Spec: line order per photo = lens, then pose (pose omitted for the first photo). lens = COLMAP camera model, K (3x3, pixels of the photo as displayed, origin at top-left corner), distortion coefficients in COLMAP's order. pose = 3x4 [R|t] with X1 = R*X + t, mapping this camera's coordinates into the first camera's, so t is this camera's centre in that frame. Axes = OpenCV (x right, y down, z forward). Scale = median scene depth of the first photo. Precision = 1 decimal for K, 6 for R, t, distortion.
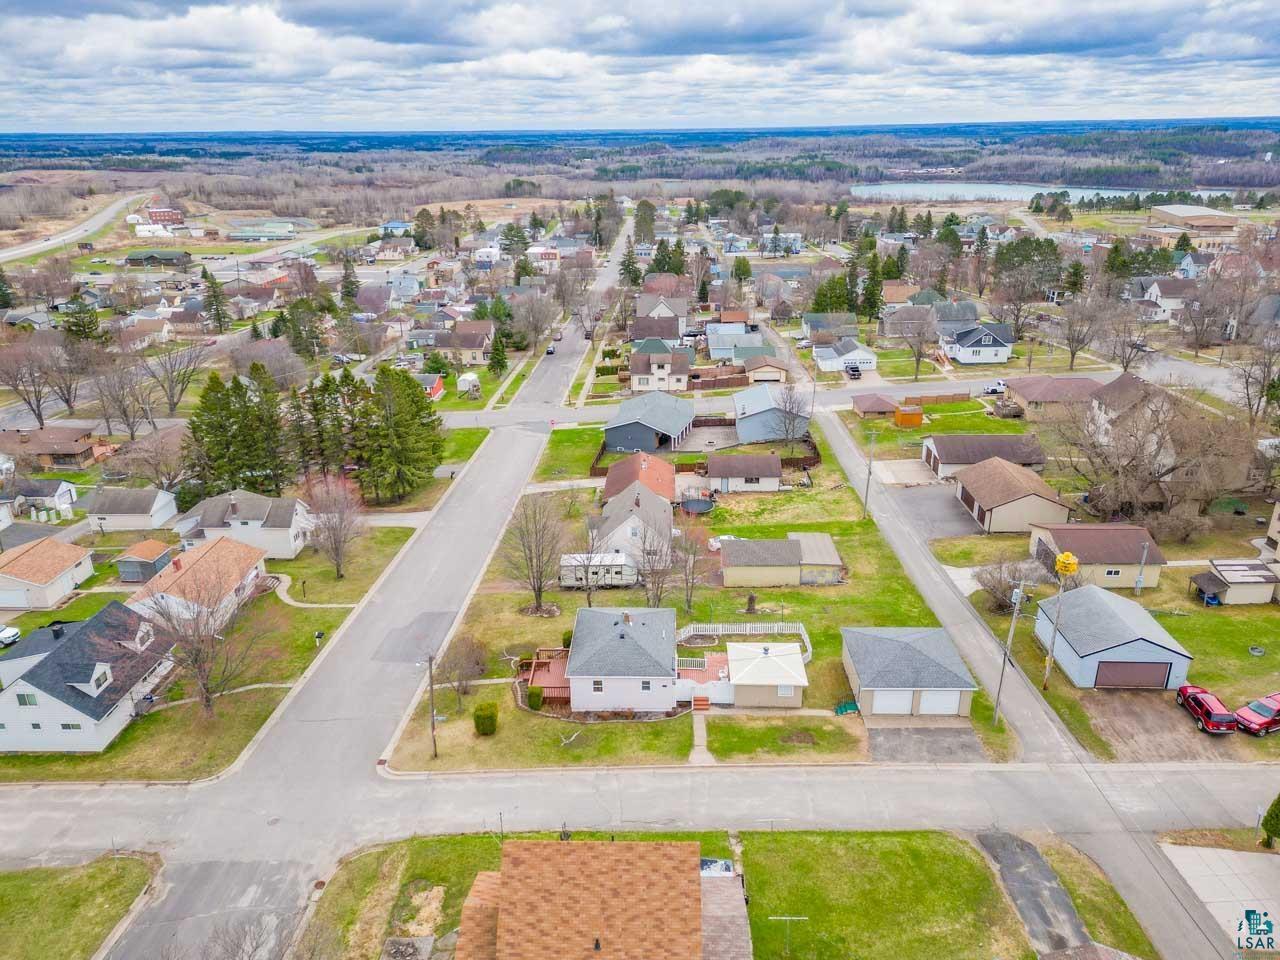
lens RADIAL K [[889.3, 0, 634.2], [0, 889.3, 476.7], [0, 0, 1]] dist [0.084905, -0.081318]
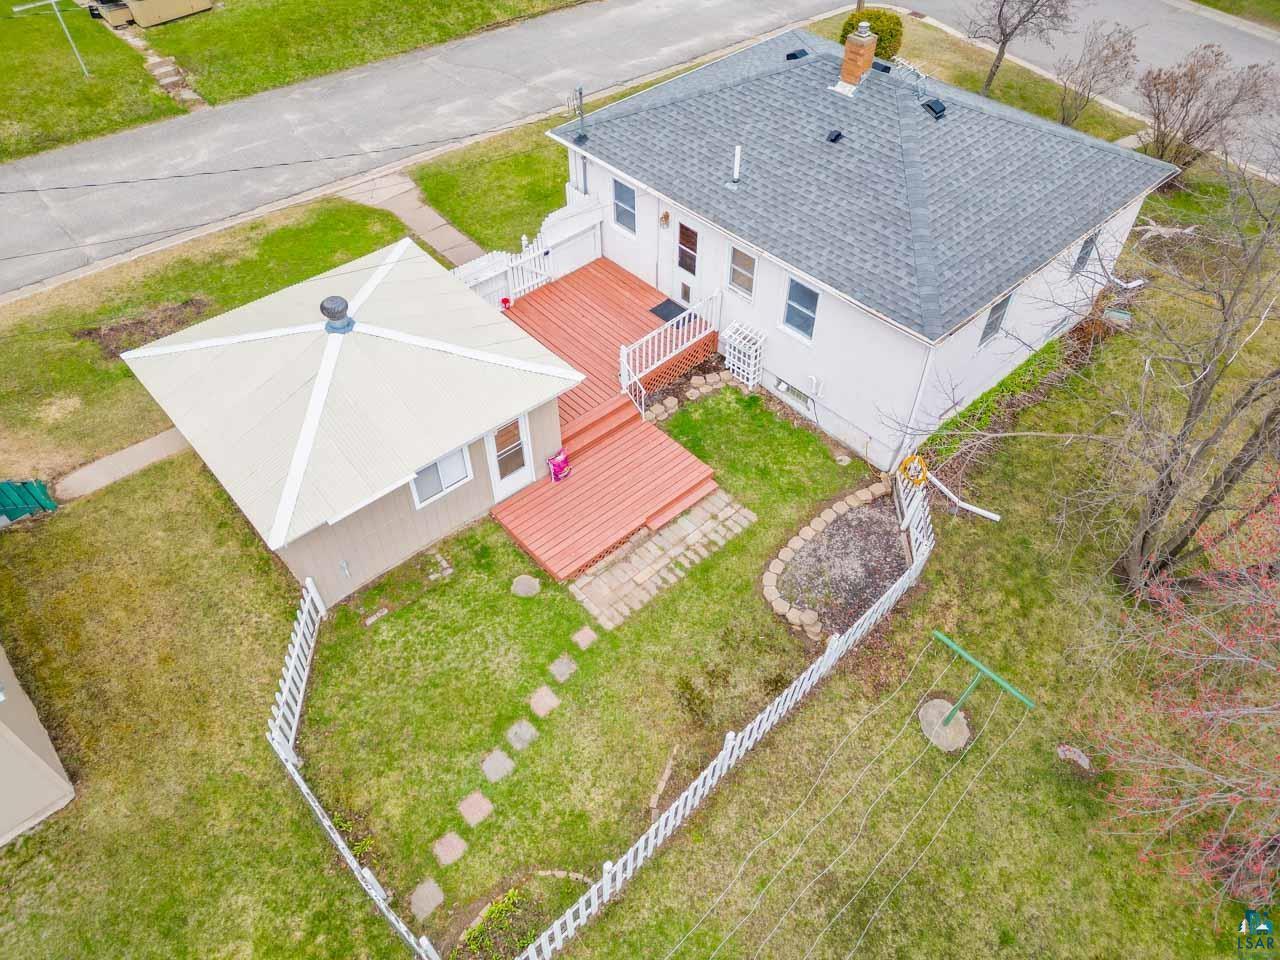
lens RADIAL K [[889.3, 0, 634.2], [0, 889.3, 476.7], [0, 0, 1]] dist [0.084905, -0.081318]
pose [[-0.716380, 0.523345, -0.461422, 0.232033], [-0.235055, 0.441648, 0.865850, 0.009810], [0.656924, 0.728737, -0.193373, 1.196393]]
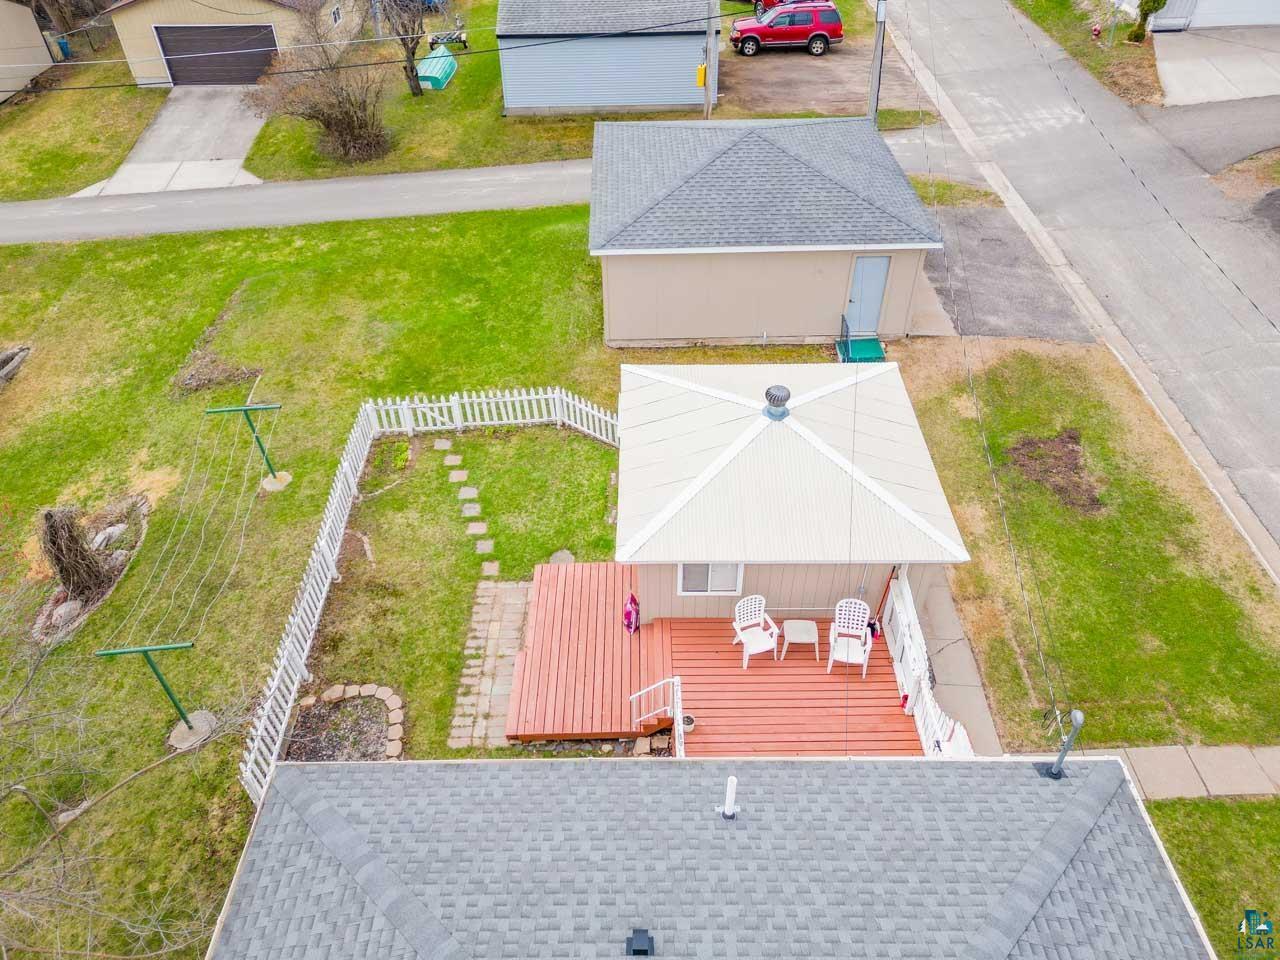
lens RADIAL K [[889.3, 0, 634.2], [0, 889.3, 476.7], [0, 0, 1]] dist [0.084905, -0.081318]
pose [[-0.036285, -0.635970, 0.770860, -0.044941], [0.372413, 0.707200, 0.600980, 0.059126], [-0.927357, 0.308885, 0.211183, 1.062546]]
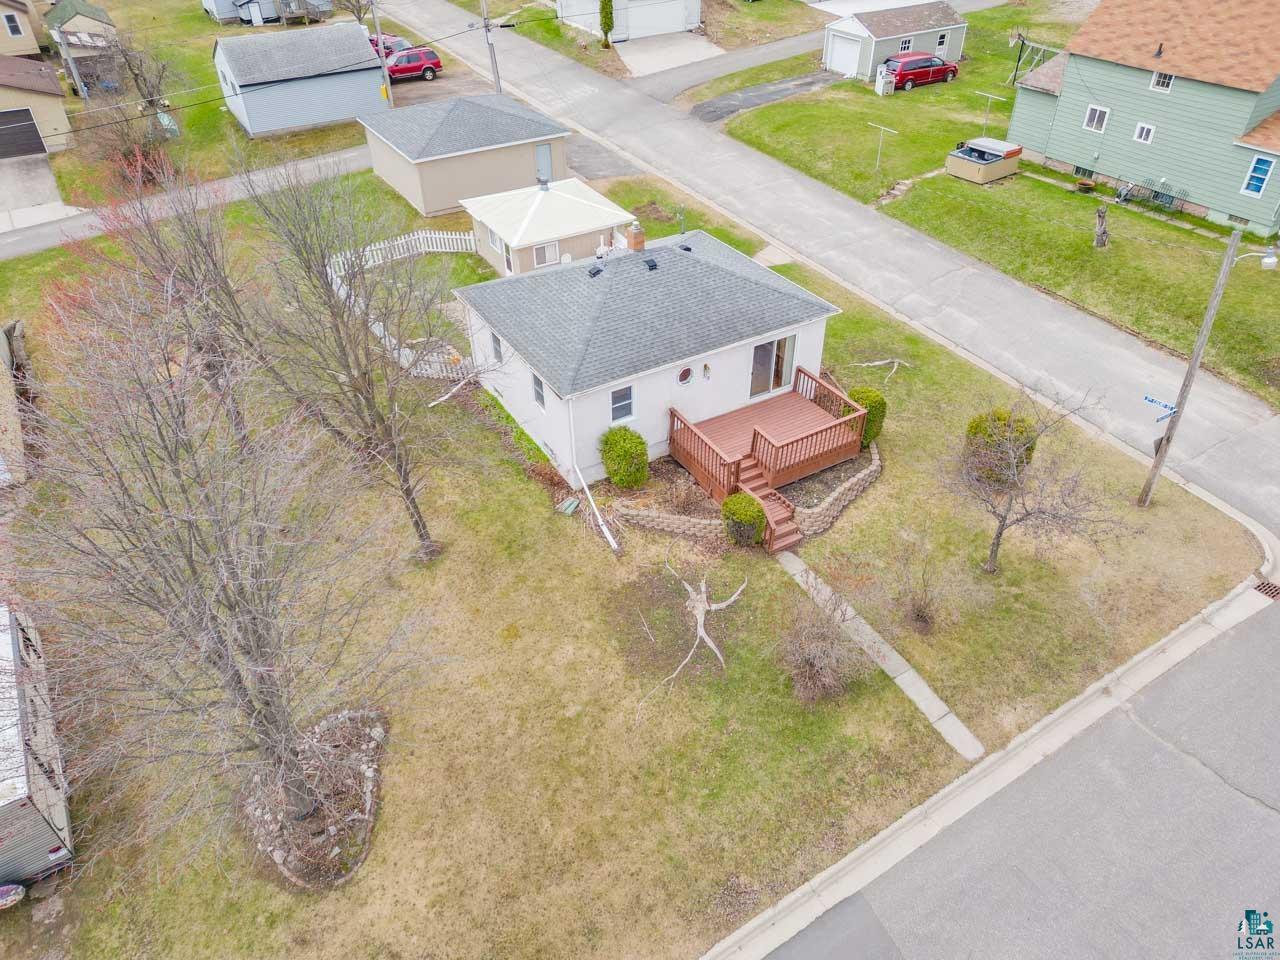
lens RADIAL K [[889.3, 0, 634.2], [0, 889.3, 476.7], [0, 0, 1]] dist [0.084905, -0.081318]
pose [[-0.539304, -0.488105, 0.686225, -0.375339], [0.324849, 0.631231, 0.704287, -0.067905], [-0.776933, 0.602744, -0.181865, 1.249975]]
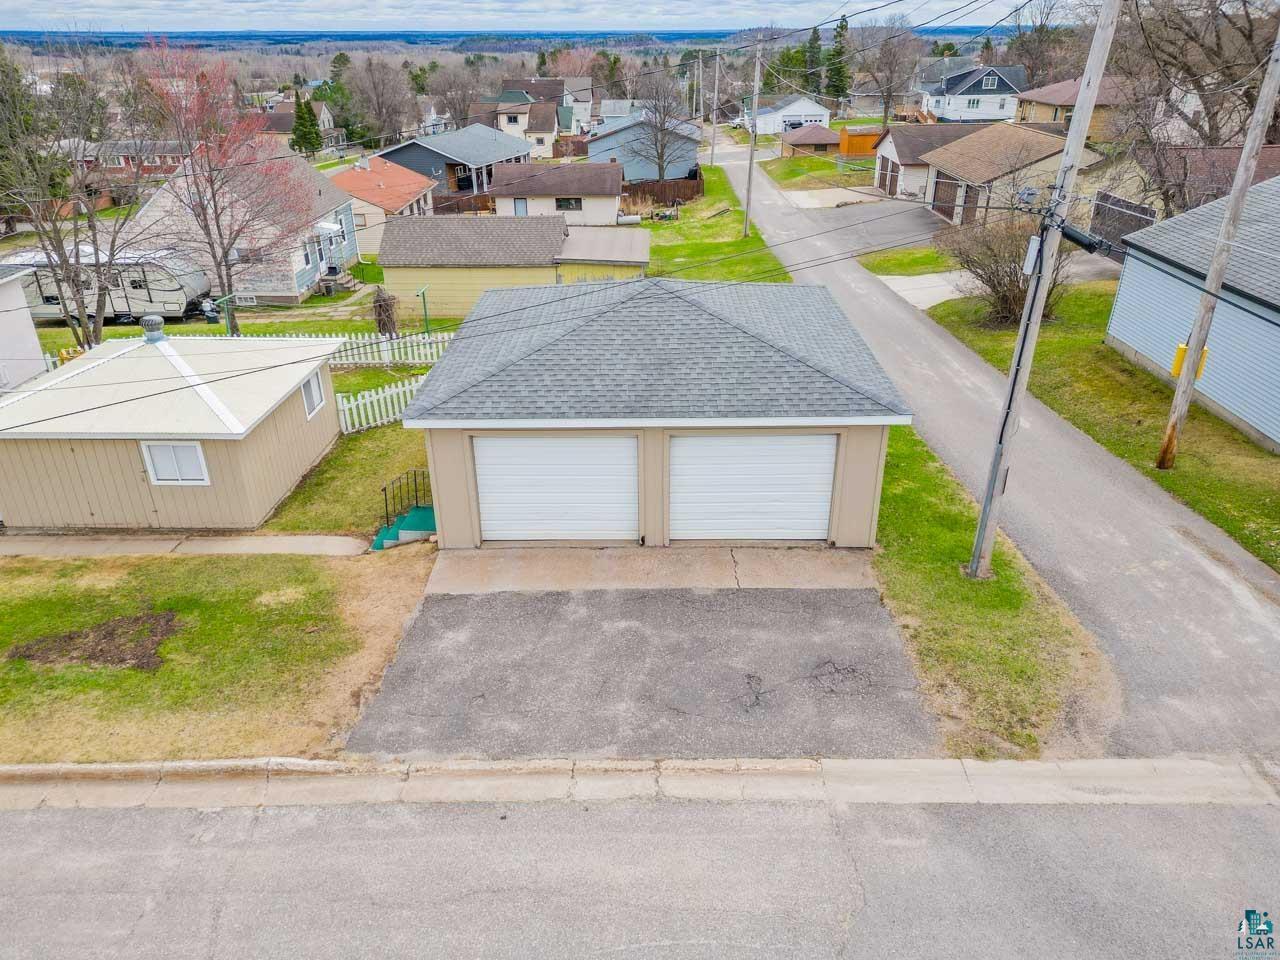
lens RADIAL K [[889.3, 0, 634.2], [0, 889.3, 476.7], [0, 0, 1]] dist [0.084905, -0.081318]
pose [[0.999956, 0.001379, 0.009279, 0.310144], [-0.002202, 0.996001, 0.089316, 0.229598], [-0.009119, -0.089333, 0.995960, 0.776337]]
